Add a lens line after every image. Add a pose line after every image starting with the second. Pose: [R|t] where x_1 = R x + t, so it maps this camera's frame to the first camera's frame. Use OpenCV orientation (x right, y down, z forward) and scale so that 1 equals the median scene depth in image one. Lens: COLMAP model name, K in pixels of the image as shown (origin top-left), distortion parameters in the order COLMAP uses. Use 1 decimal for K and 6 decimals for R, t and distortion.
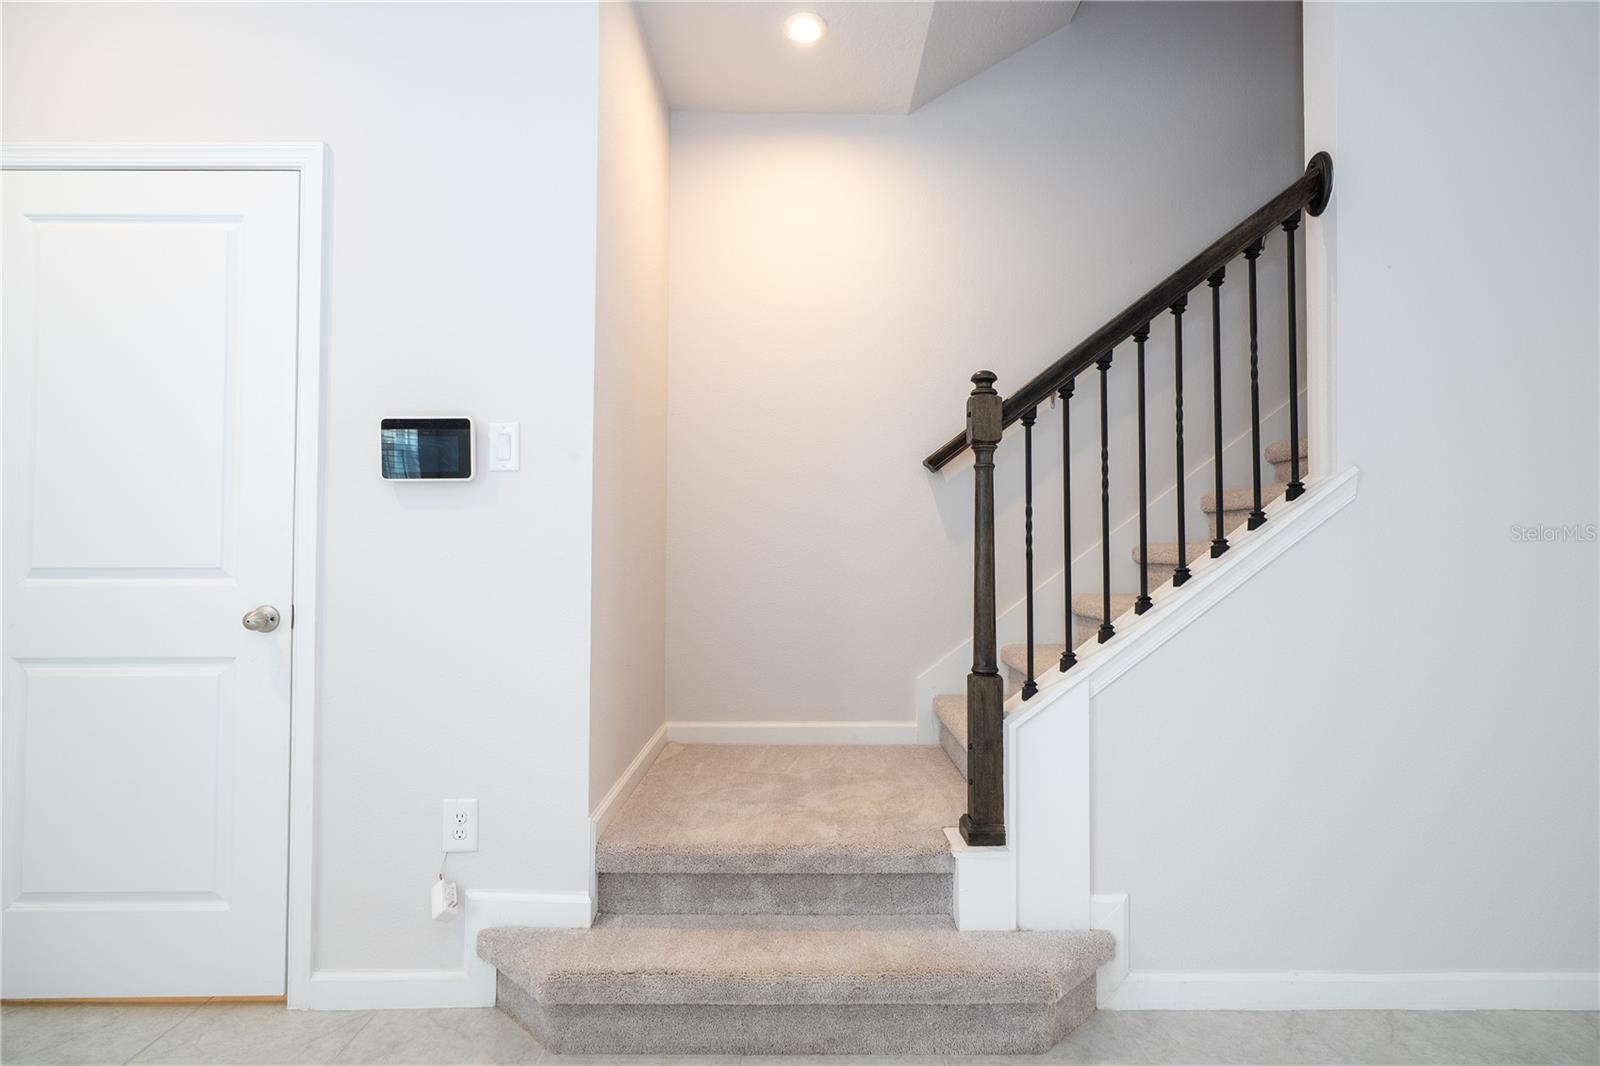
lens RADIAL K [[817.8, 0, 800.0], [0, 817.8, 533.0], [0, 0, 1]] dist [-0.001901, 0.000399]
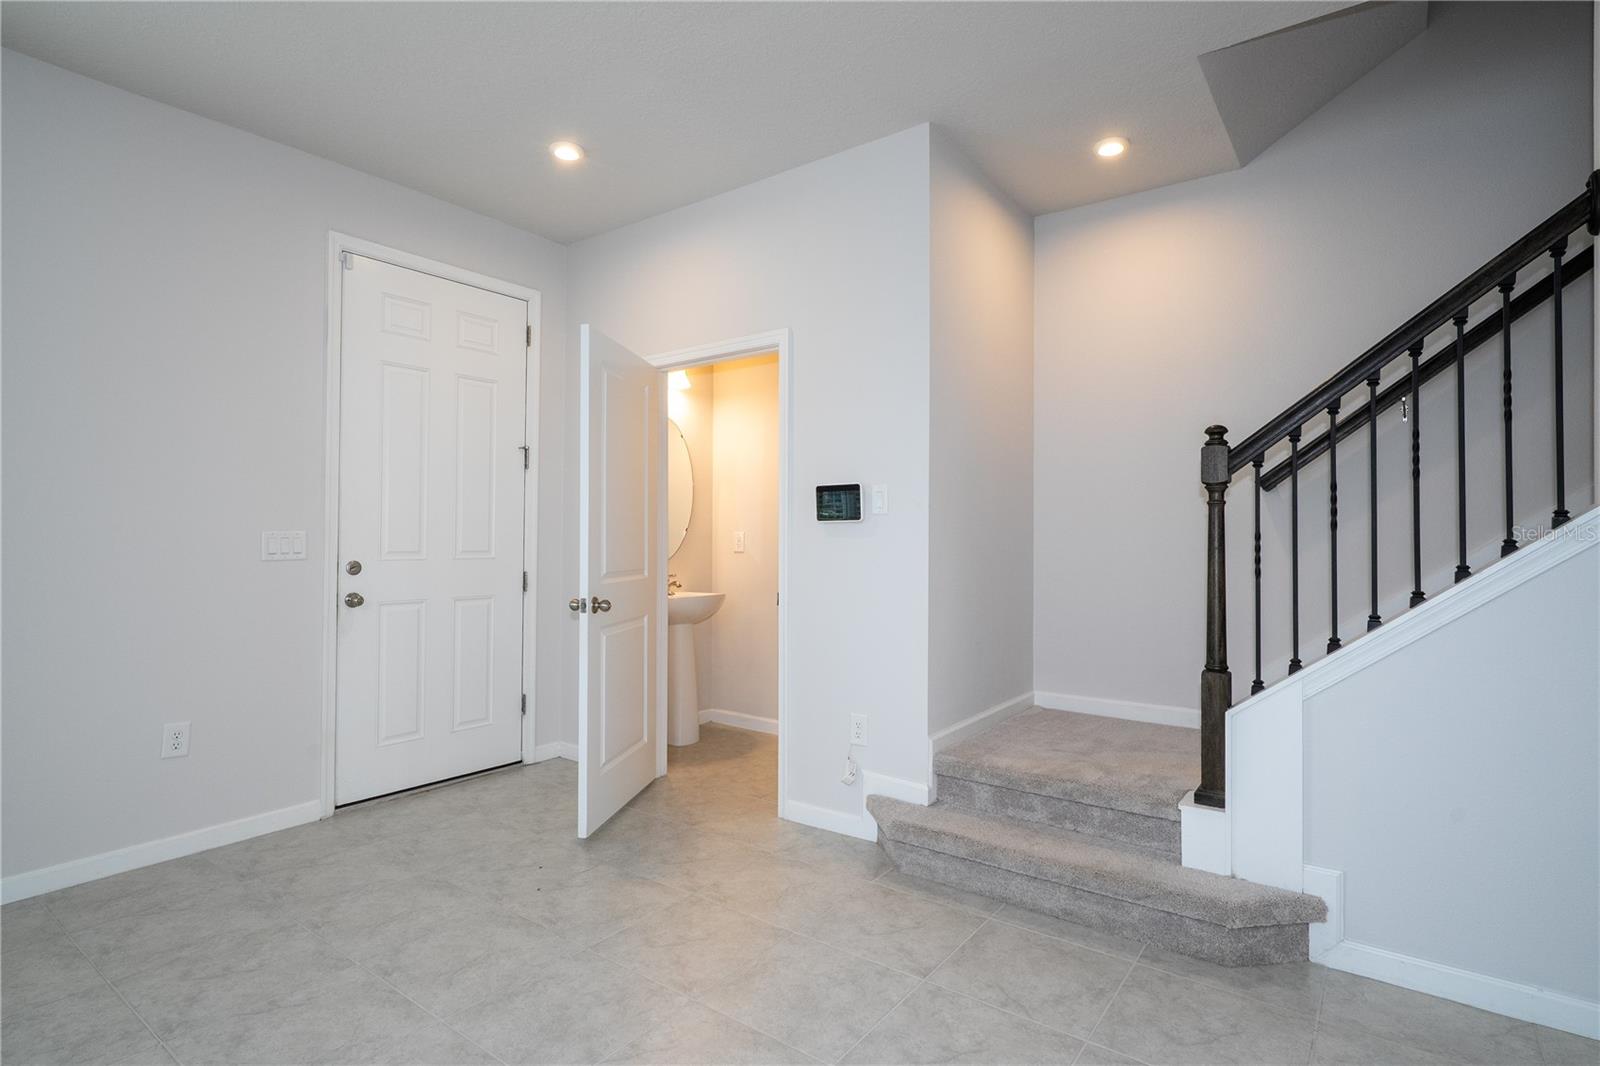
lens RADIAL K [[800.4, 0, 800.0], [0, 800.4, 533.0], [0, 0, 1]] dist [0.001409, 0.000107]
pose [[0.793487, -0.005661, -0.608561, 0.479509], [0.017663, 0.999750, 0.013730, -0.065744], [0.608331, -0.021644, 0.793388, -0.351948]]
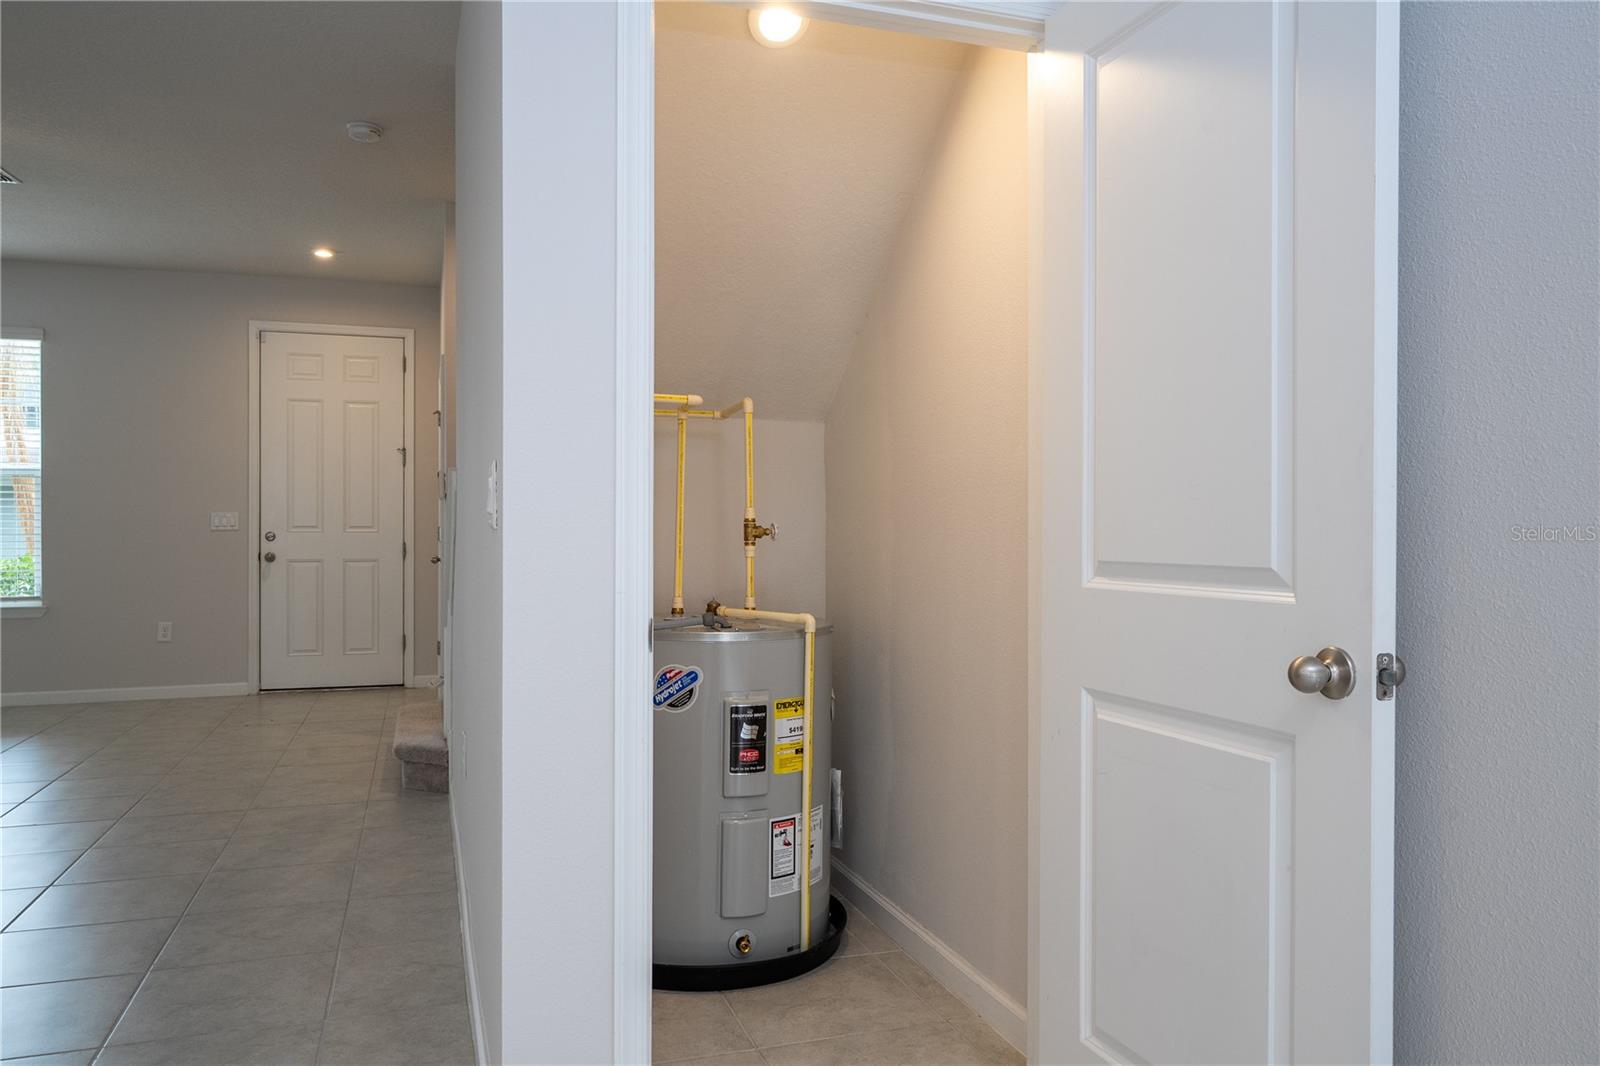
lens RADIAL K [[1132.1, 0, 800.0], [0, 1132.1, 533.0], [0, 0, 1]] dist [-0.003008, -0.001281]
pose [[0.301260, 0.001425, -0.953541, 2.833851], [0.026858, 0.999589, 0.009979, 0.017508], [0.953164, -0.028616, 0.301098, 1.017656]]
